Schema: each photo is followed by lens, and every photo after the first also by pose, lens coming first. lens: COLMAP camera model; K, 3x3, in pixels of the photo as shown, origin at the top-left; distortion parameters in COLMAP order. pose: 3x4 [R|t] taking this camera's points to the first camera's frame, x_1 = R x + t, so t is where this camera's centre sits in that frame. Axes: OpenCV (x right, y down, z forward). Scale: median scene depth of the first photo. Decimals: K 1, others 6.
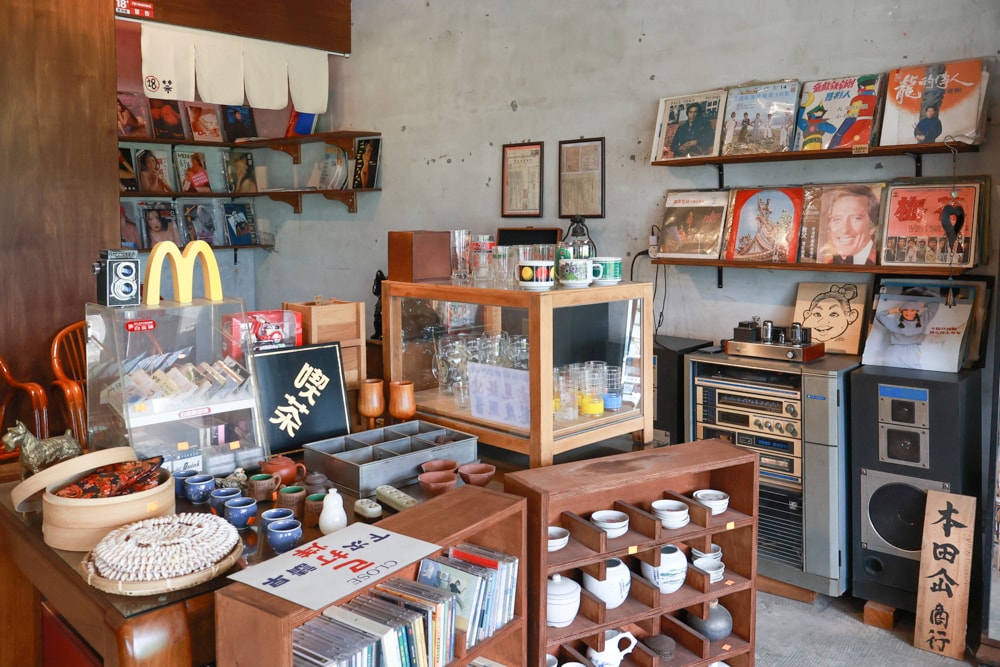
lens RADIAL K [[832.1, 0, 502.1], [0, 832.1, 295.3], [0, 0, 1]] dist [0.000513, -0.012641]
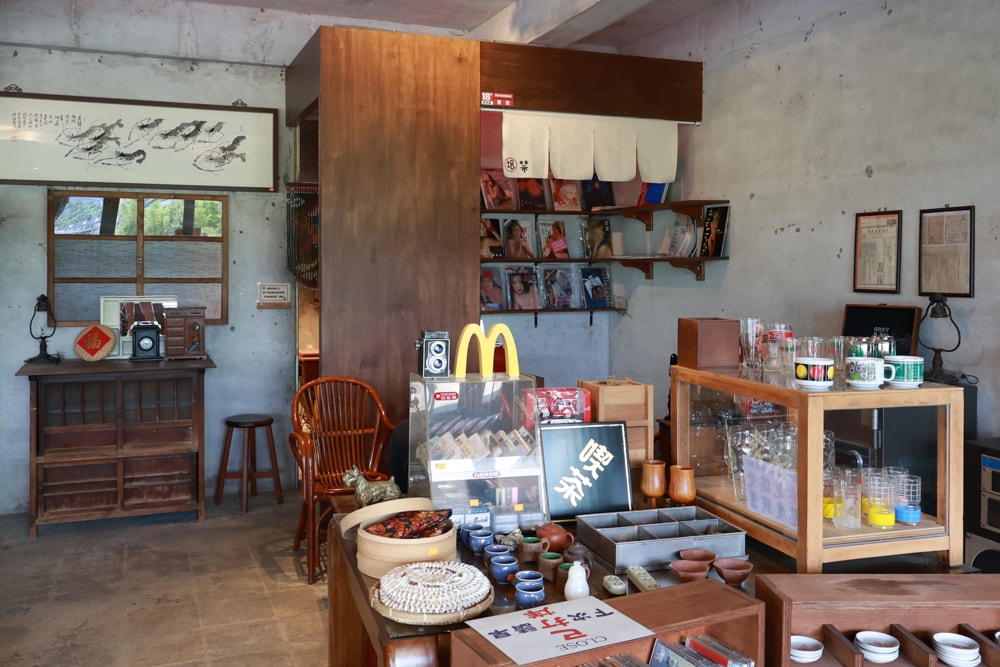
lens RADIAL K [[887.5, 0, 499.6], [0, 887.5, 333.1], [0, 0, 1]] dist [-0.004227, 0.006835]
pose [[0.889548, 0.047463, -0.454370, 0.165839], [-0.053067, 0.998591, 0.000419, -0.047308], [0.453750, 0.023739, 0.890813, -0.072571]]
